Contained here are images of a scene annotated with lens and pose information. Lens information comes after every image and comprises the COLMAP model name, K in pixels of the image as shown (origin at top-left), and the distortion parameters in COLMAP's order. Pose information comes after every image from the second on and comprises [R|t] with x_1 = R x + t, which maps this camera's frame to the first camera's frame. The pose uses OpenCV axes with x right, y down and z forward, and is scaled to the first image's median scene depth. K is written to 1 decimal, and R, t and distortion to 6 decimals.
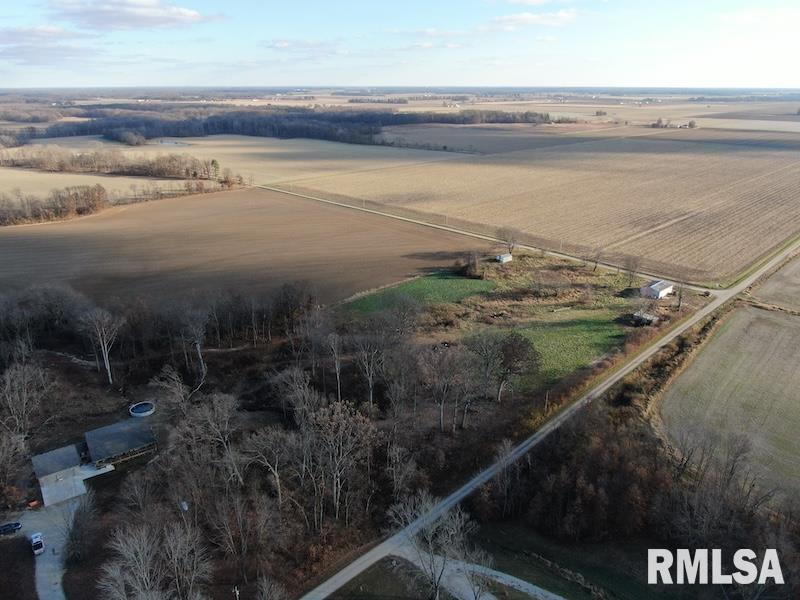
lens RADIAL K [[575.9, 0, 397.9], [0, 575.9, 303.5], [0, 0, 1]] dist [-0.019654, 0.004119]
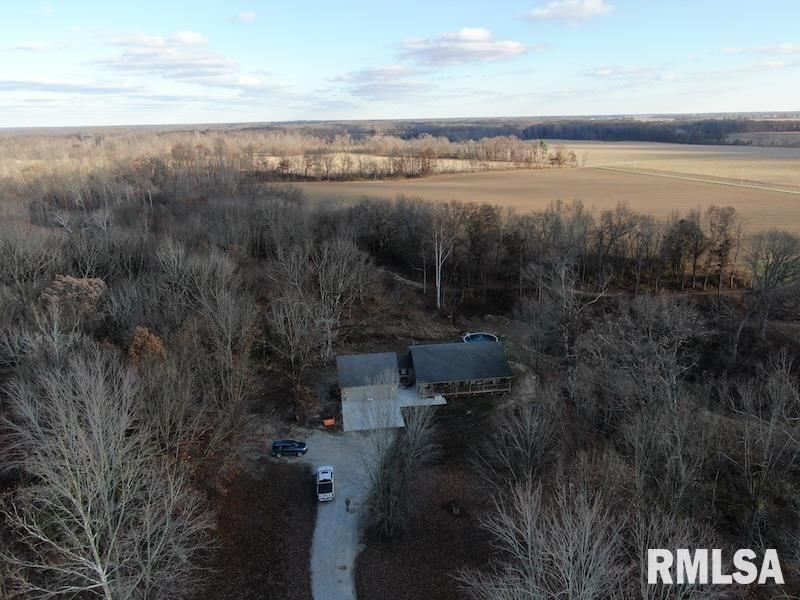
lens RADIAL K [[571.3, 0, 397.8], [0, 571.3, 298.1], [0, 0, 1]] dist [-0.013325, -0.002766]
pose [[0.876954, 0.126216, -0.463705, -0.293242], [-0.153173, 0.987981, -0.020760, 0.214027], [0.455511, 0.089233, 0.885747, 0.458175]]
